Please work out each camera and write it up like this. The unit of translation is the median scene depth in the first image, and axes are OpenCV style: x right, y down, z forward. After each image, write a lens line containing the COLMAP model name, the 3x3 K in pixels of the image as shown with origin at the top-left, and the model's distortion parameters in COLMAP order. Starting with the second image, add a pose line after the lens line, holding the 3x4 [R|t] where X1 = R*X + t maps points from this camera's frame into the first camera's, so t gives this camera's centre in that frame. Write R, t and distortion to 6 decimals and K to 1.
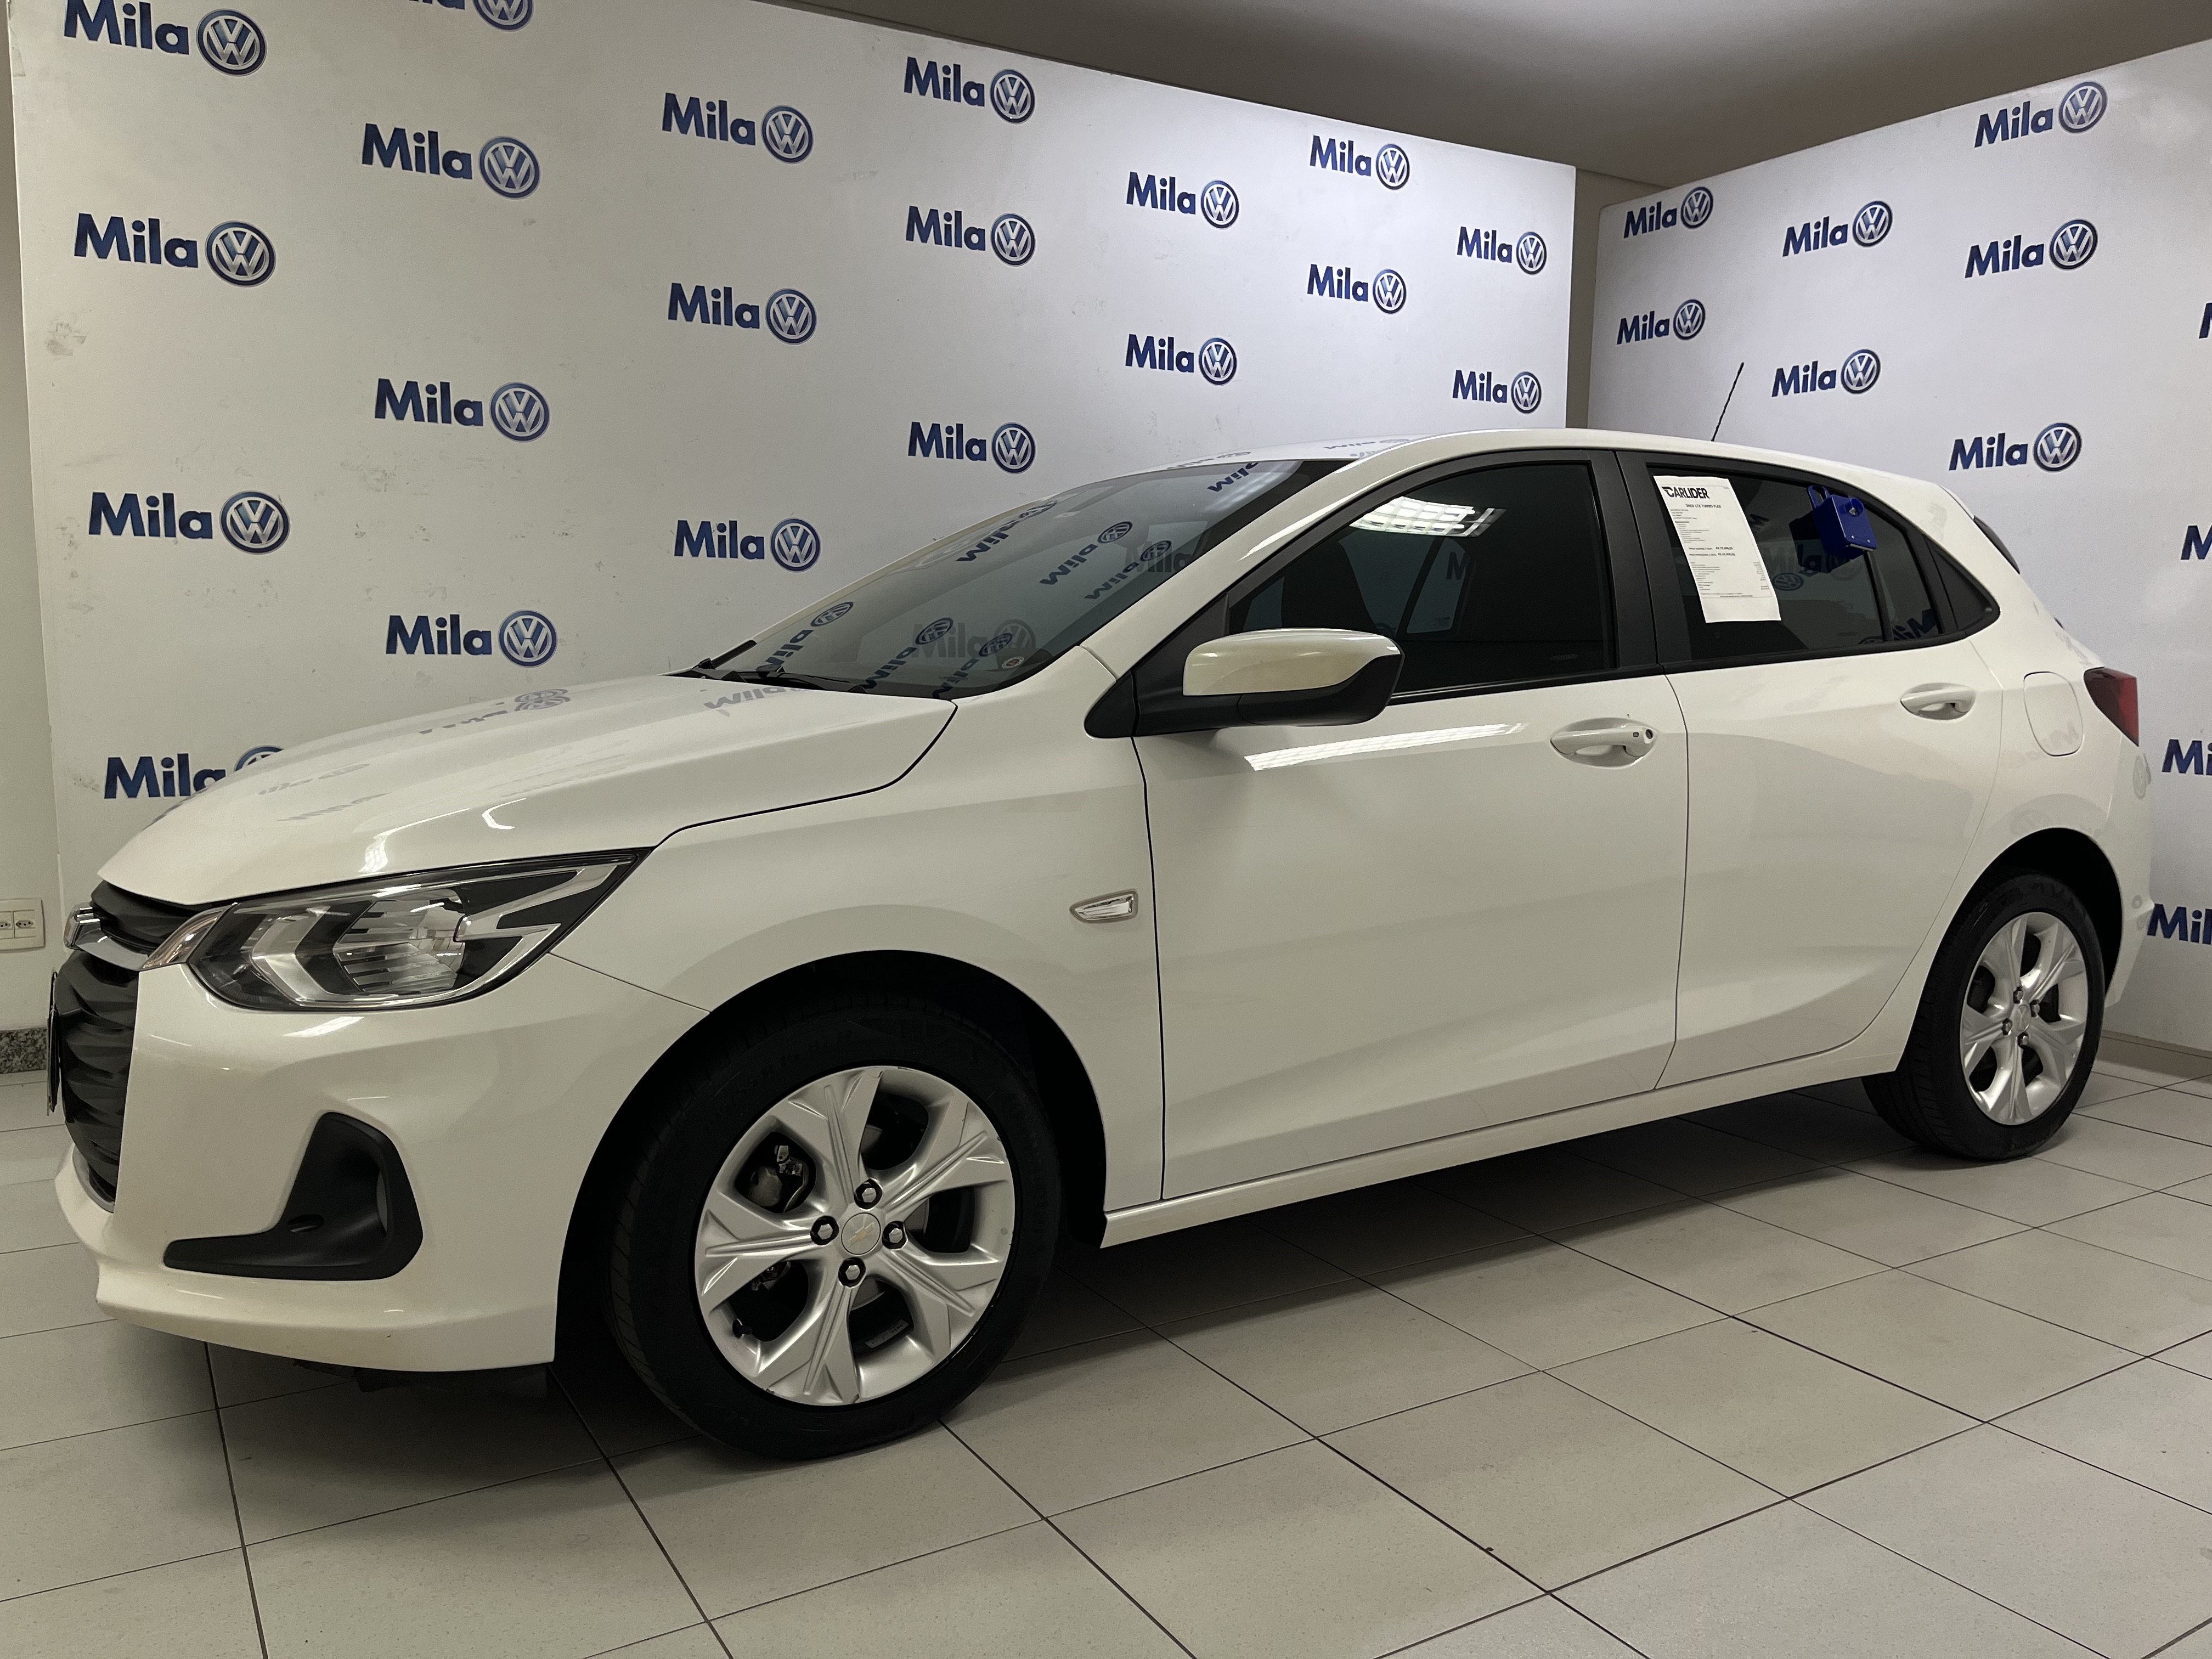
lens RADIAL K [[1719.1, 0, 1087.3], [0, 1719.1, 835.2], [0, 0, 1]] dist [0.060972, -0.078027]
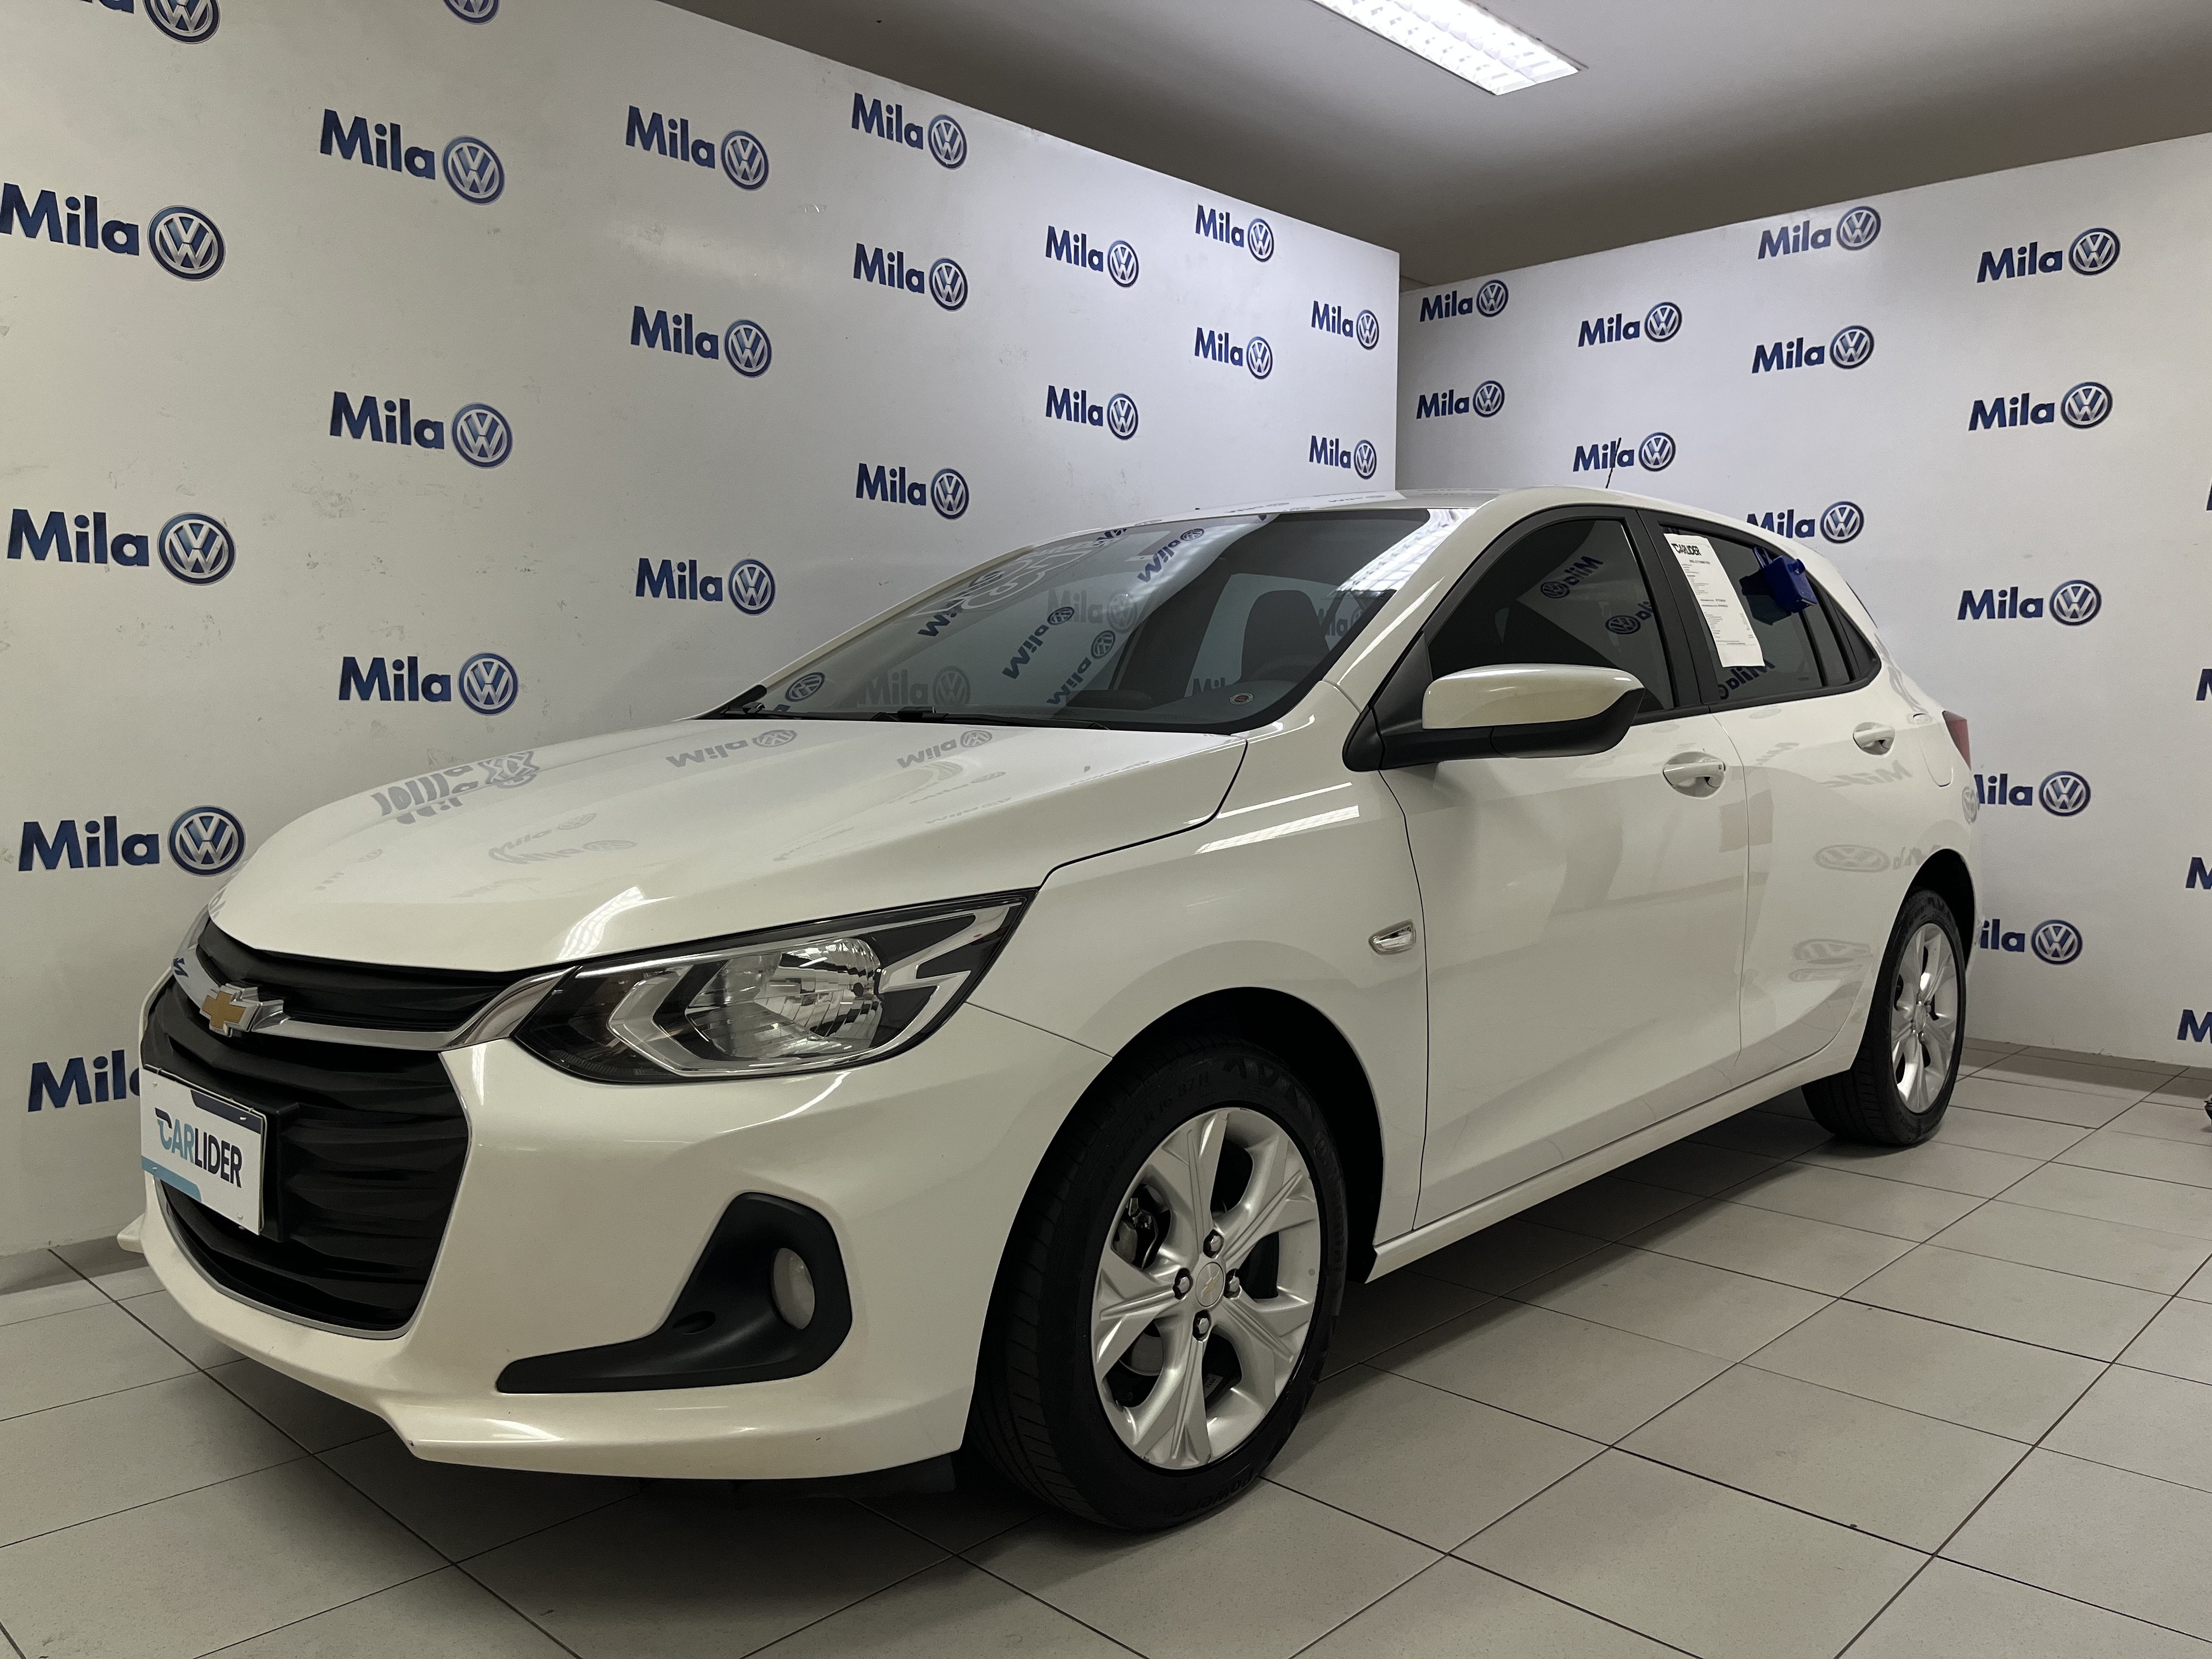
lens RADIAL K [[1719.1, 0, 1117.5], [0, 1719.1, 828.4], [0, 0, 1]] dist [0.060972, -0.078027]
pose [[0.962530, -0.021337, 0.270336, -0.262874], [0.032300, 0.998824, -0.036170, 0.005624], [-0.269246, 0.043546, 0.962087, 0.044152]]
